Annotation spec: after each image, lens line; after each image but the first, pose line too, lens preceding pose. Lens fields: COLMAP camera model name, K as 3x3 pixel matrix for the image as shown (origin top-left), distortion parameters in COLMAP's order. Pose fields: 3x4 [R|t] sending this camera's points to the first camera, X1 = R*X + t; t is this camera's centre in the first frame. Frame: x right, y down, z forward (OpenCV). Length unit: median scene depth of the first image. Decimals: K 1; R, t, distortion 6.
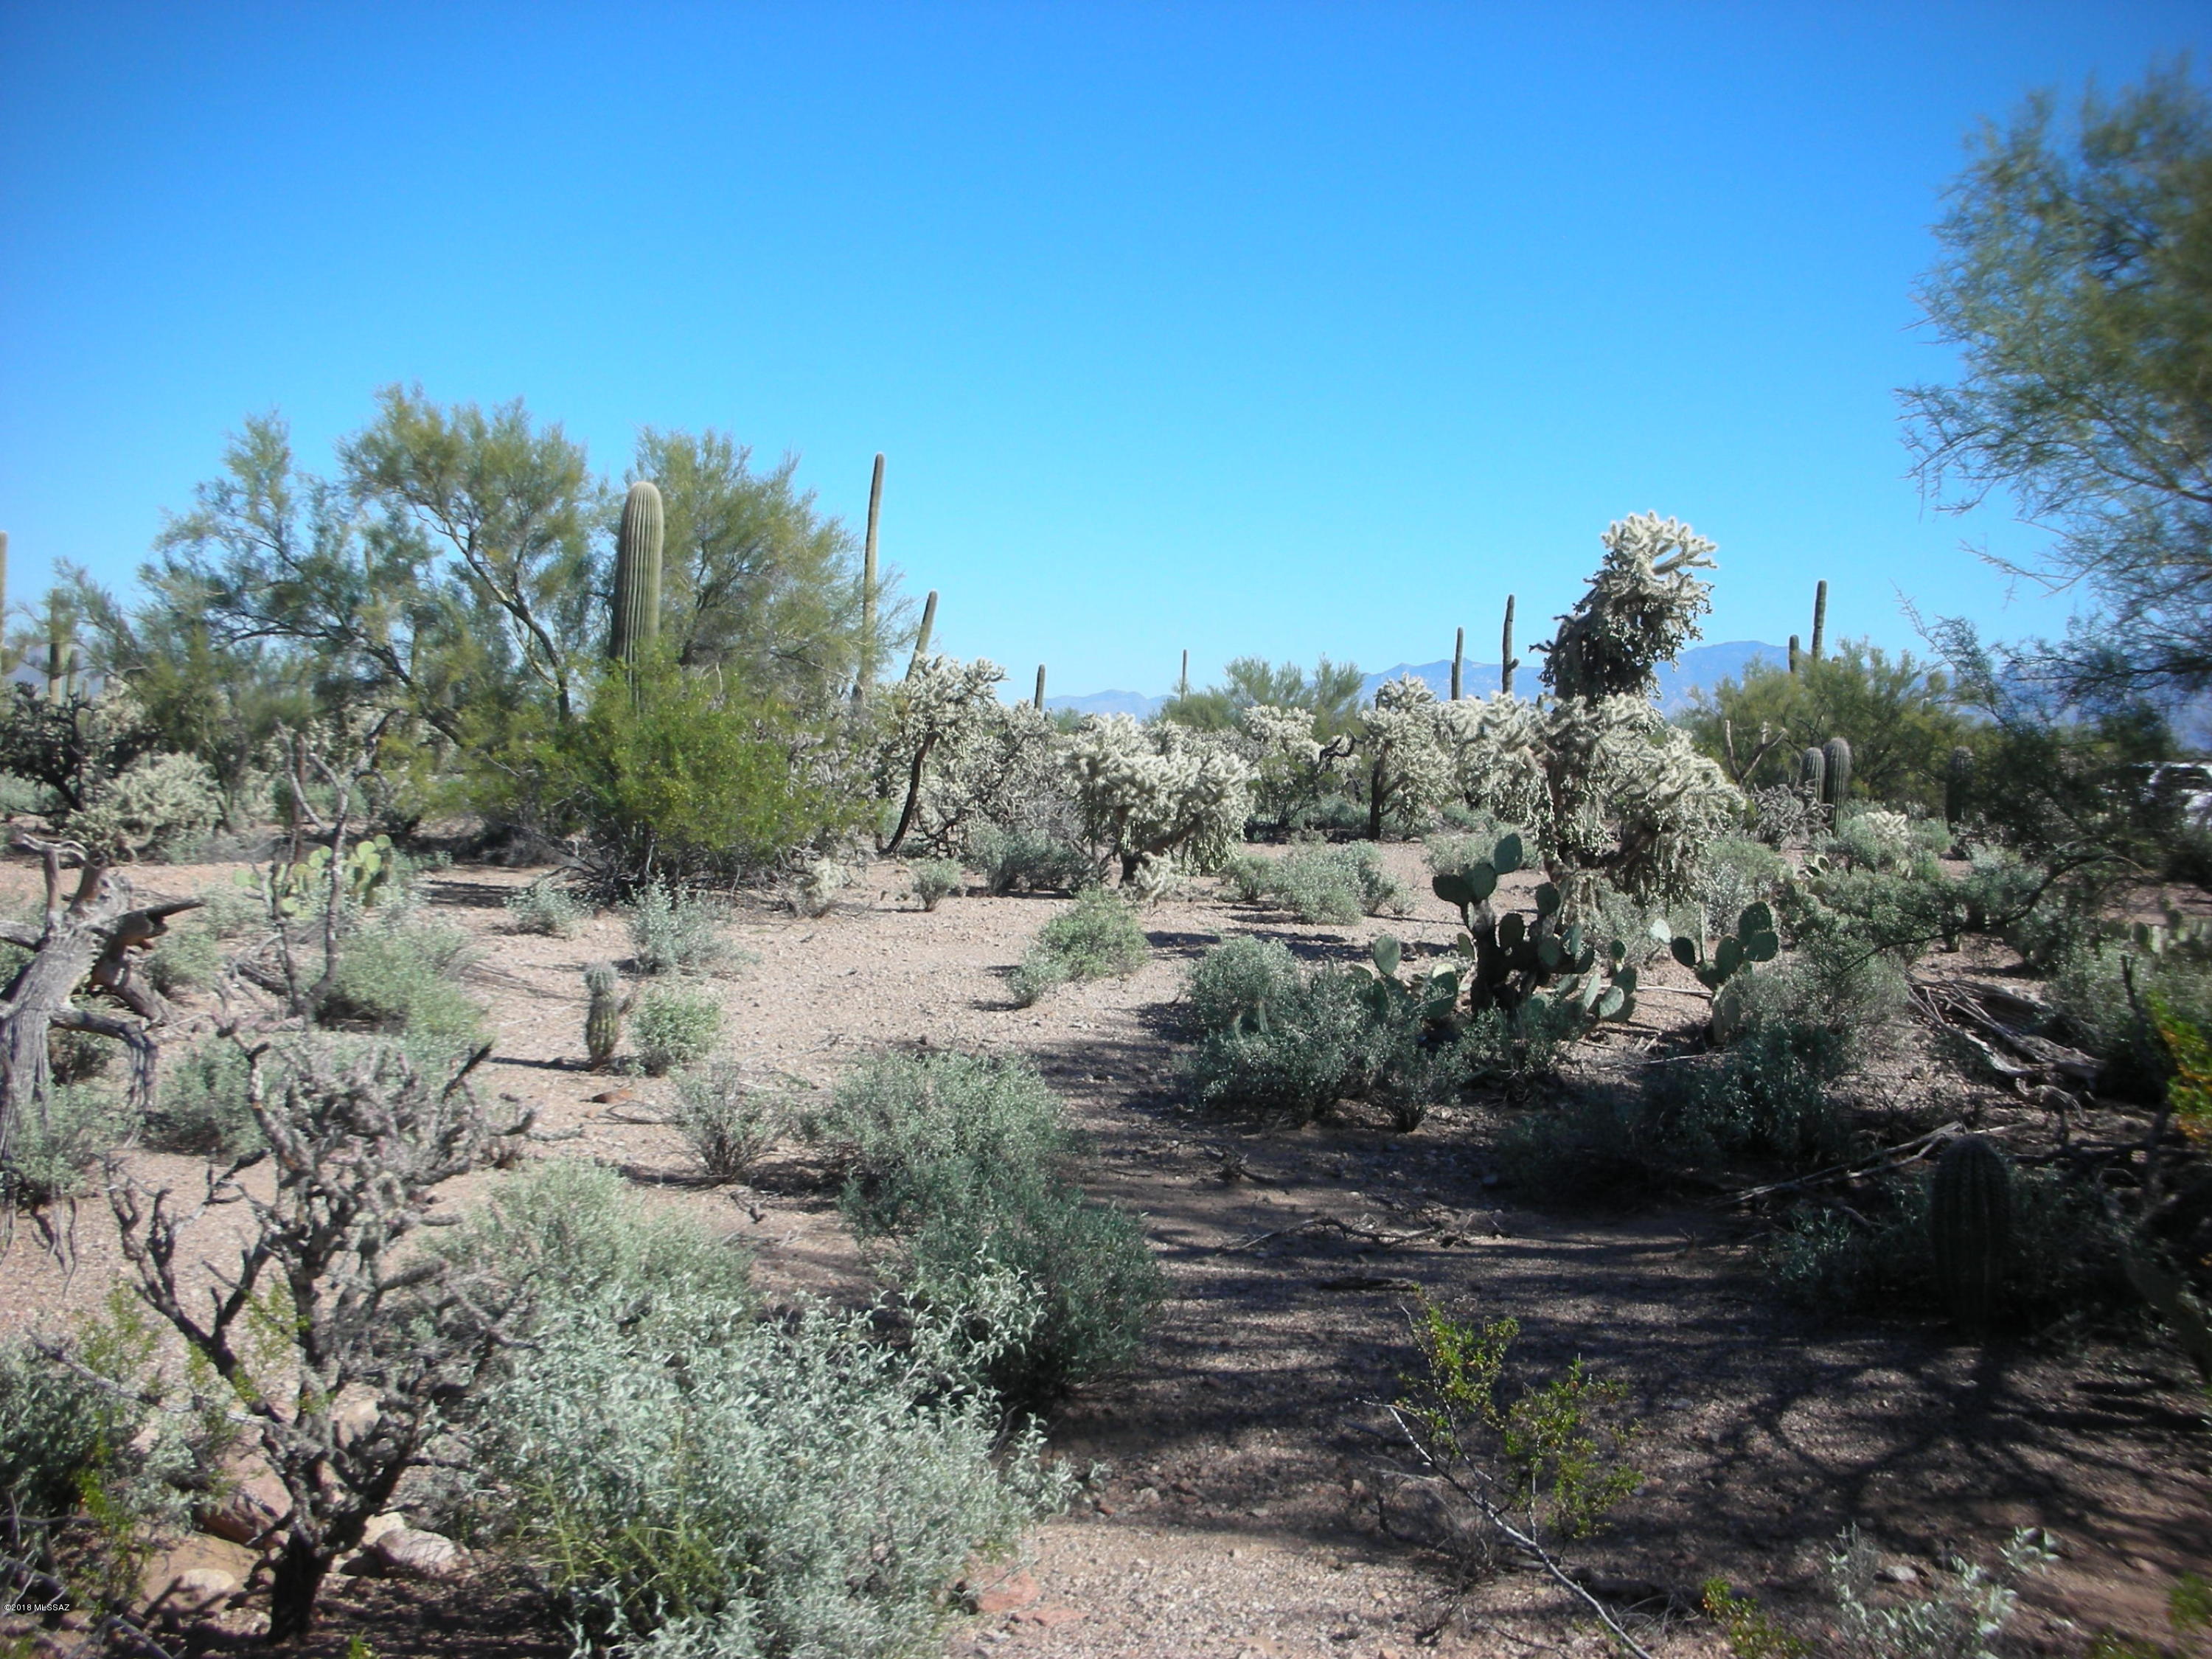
lens RADIAL K [[2244.4, 0, 1106.0], [0, 2244.4, 829.5], [0, 0, 1]] dist [-0.213088, 0.139831]
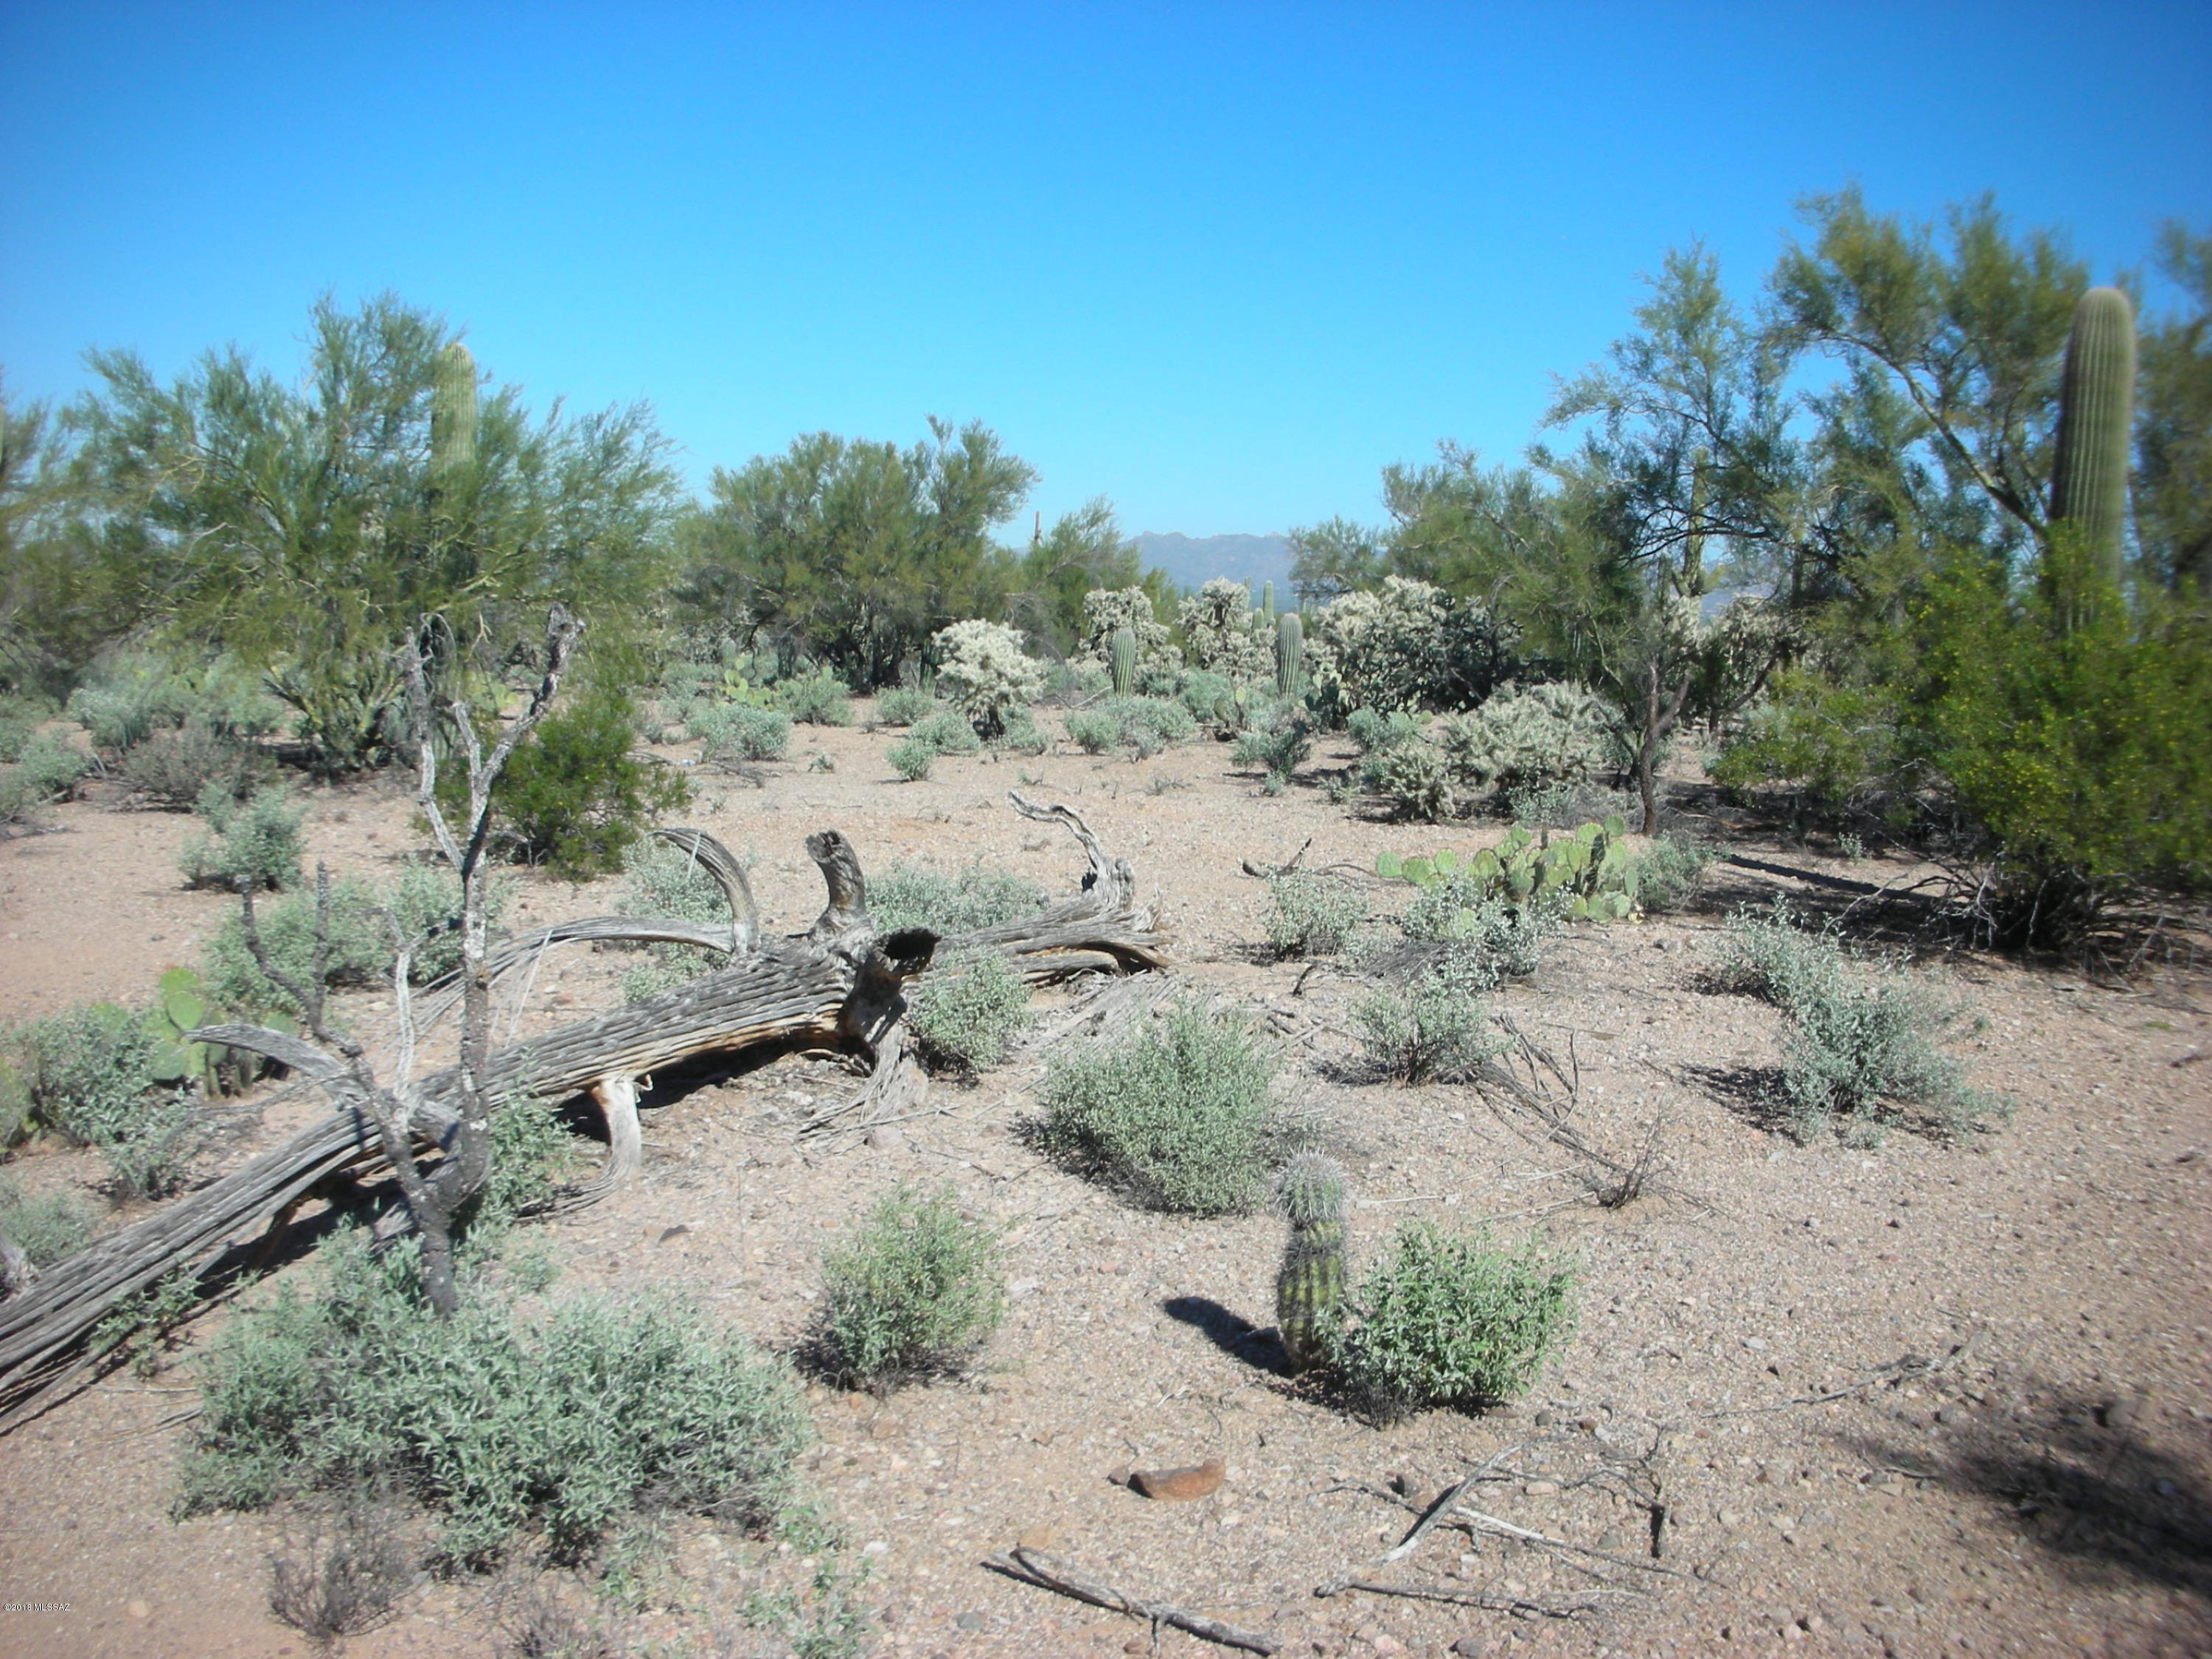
lens RADIAL K [[2244.4, 0, 1106.0], [0, 2244.4, 829.5], [0, 0, 1]] dist [-0.213088, 0.139831]
pose [[0.706239, 0.073908, -0.704105, 0.029979], [-0.052500, 0.997265, 0.052022, -0.016352], [0.706024, 0.000226, 0.708188, 0.326623]]
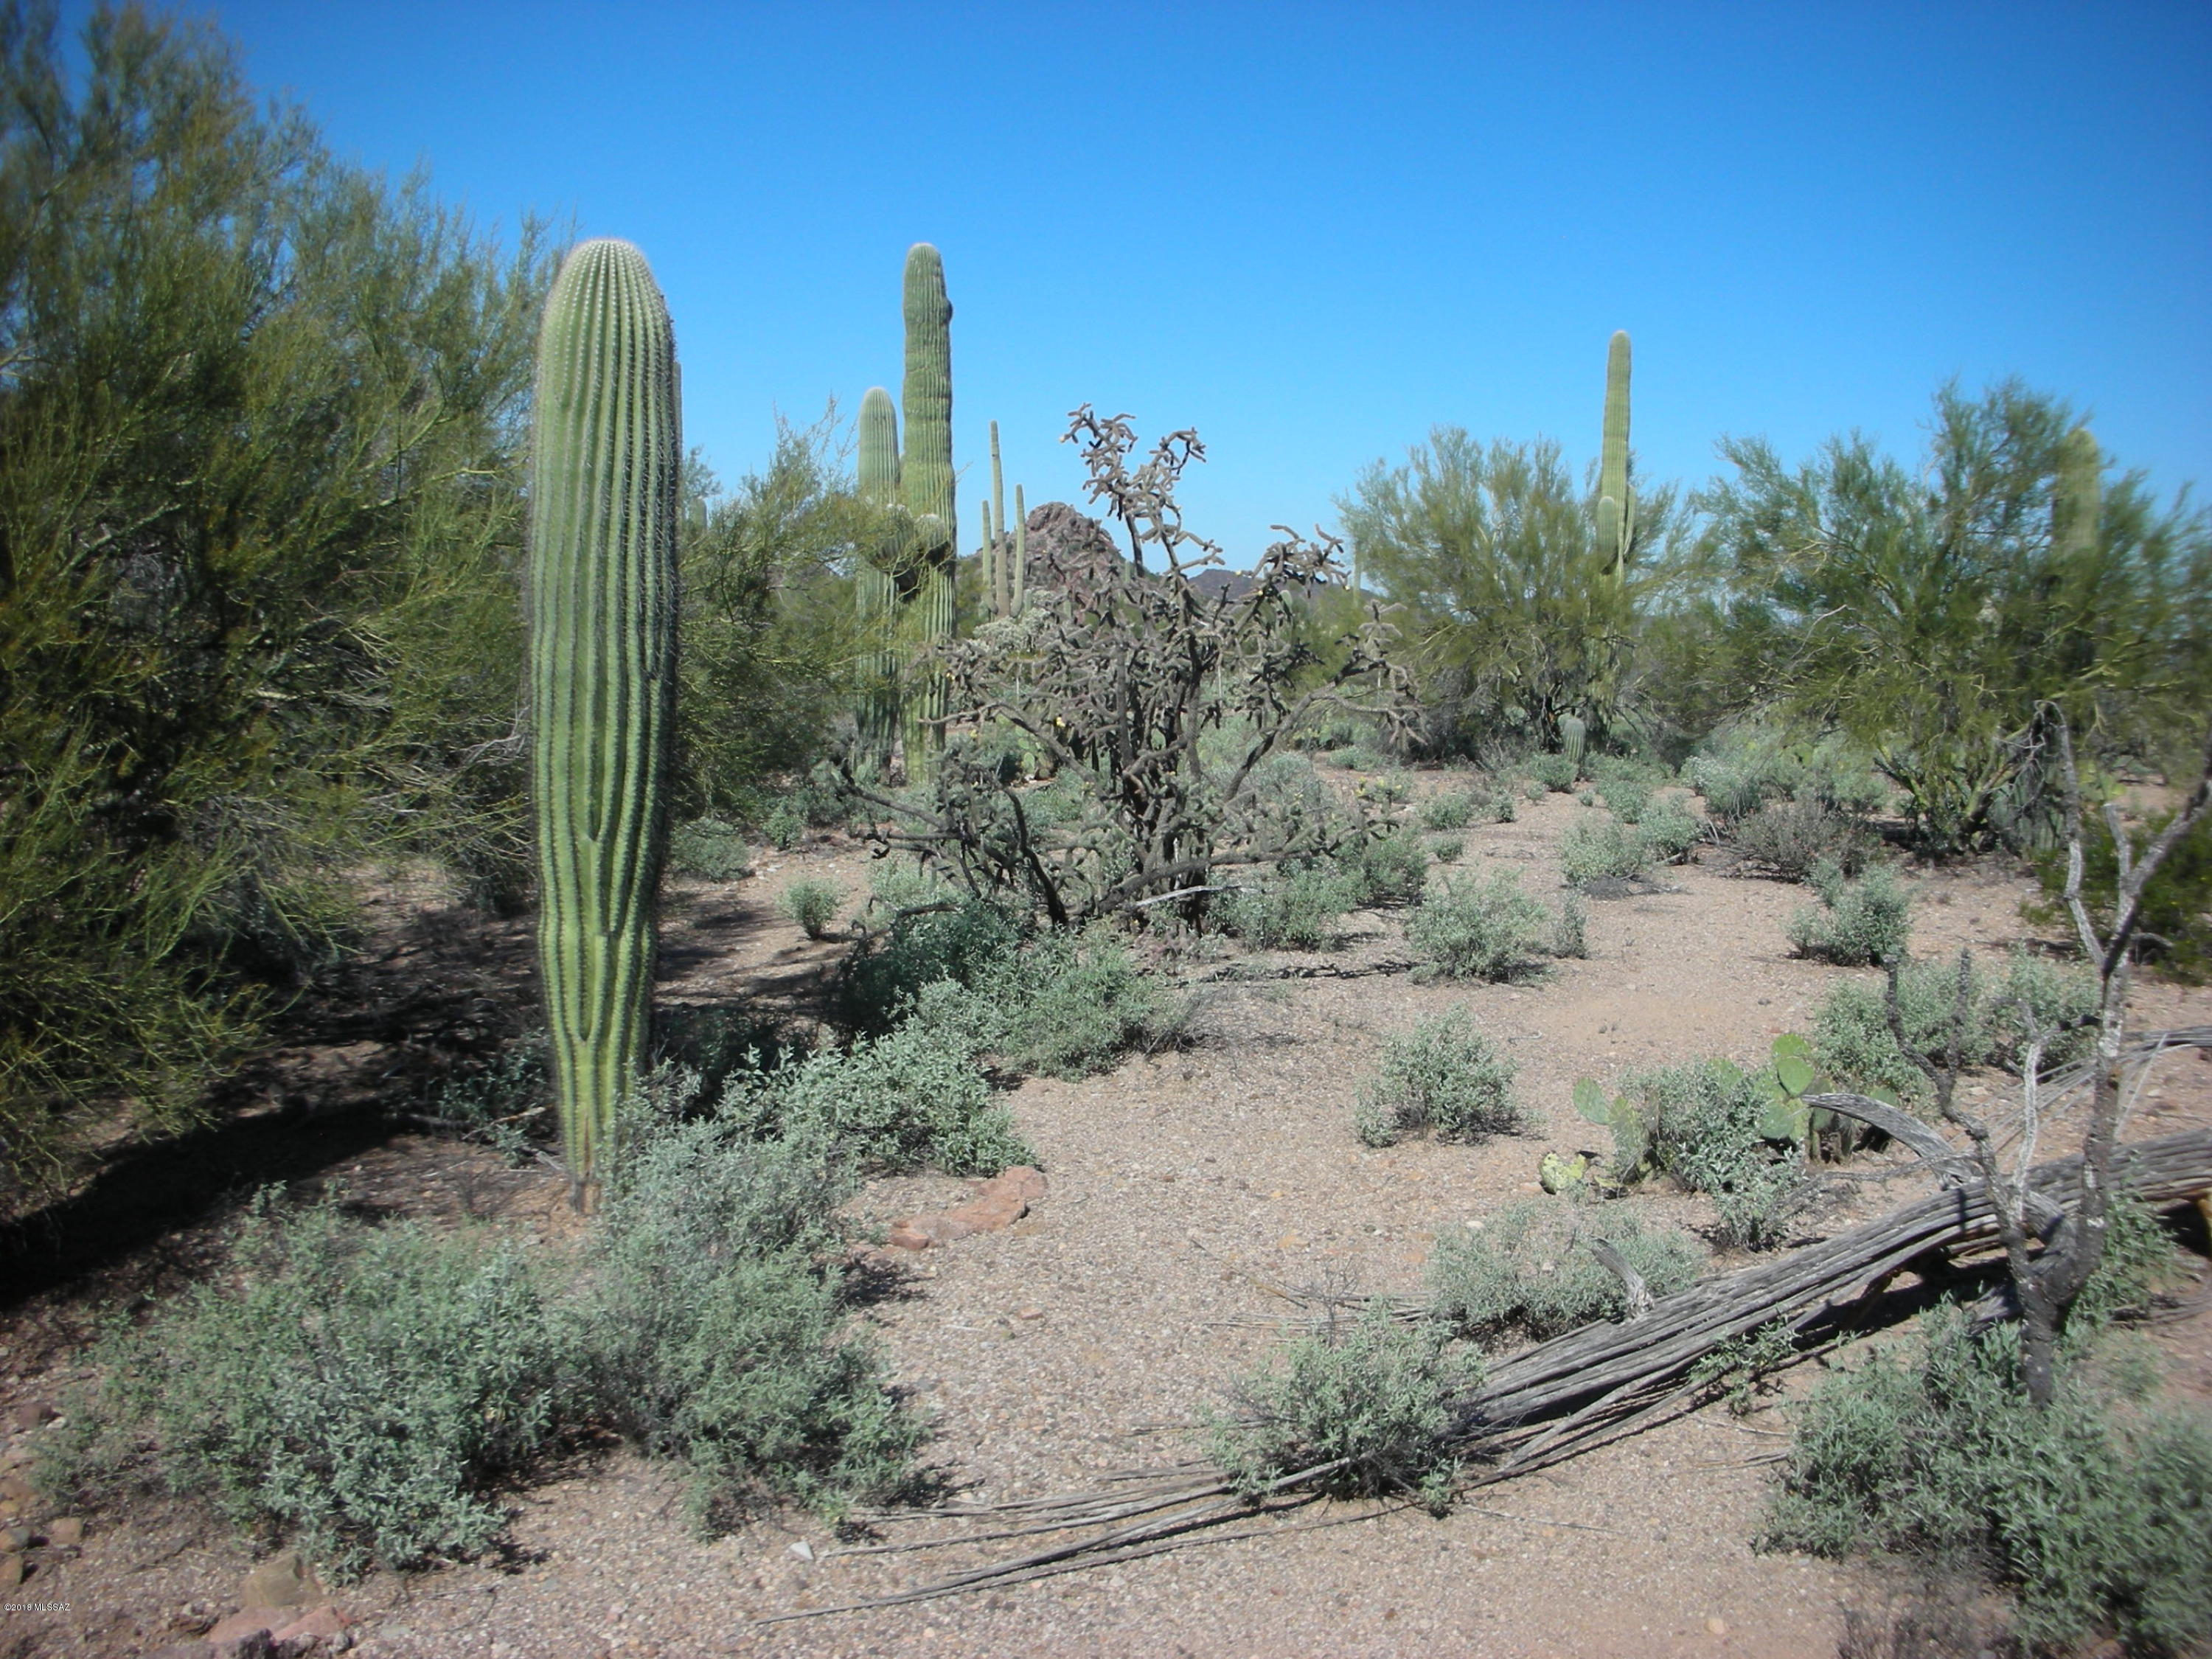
lens RADIAL K [[2244.4, 0, 1106.0], [0, 2244.4, 829.5], [0, 0, 1]] dist [-0.213088, 0.139831]
pose [[0.089436, 0.075459, -0.993130, 0.038730], [-0.086010, 0.993986, 0.067778, -0.018195], [0.992272, 0.079358, 0.095388, 0.308767]]
